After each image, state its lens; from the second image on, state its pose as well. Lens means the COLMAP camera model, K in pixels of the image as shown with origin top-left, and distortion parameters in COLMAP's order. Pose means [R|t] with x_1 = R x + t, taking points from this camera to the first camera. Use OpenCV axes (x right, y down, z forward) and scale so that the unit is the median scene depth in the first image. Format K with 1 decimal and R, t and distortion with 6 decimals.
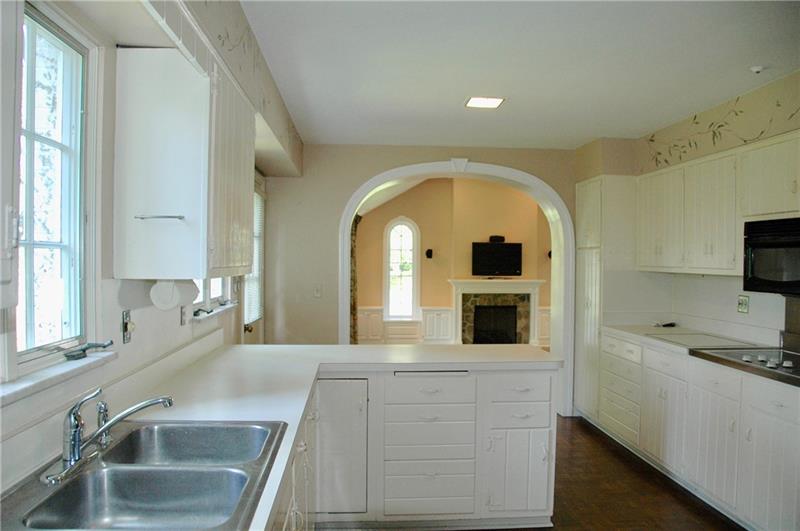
lens RADIAL K [[634.6, 0, 401.0], [0, 634.6, 265.7], [0, 0, 1]] dist [-0.000725, 0.000035]
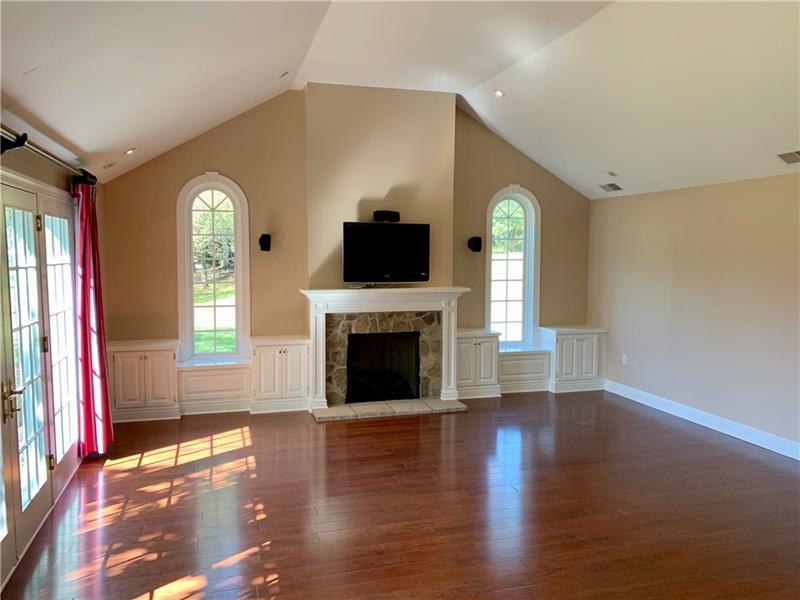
lens RADIAL K [[612.5, 0, 403.0], [0, 612.5, 299.2], [0, 0, 1]] dist [0.009027, 0.001390]
pose [[0.976978, -0.017974, 0.212582, 0.048158], [0.001348, 0.996945, 0.078096, -0.011084], [-0.213337, -0.076012, 0.974017, 0.458514]]
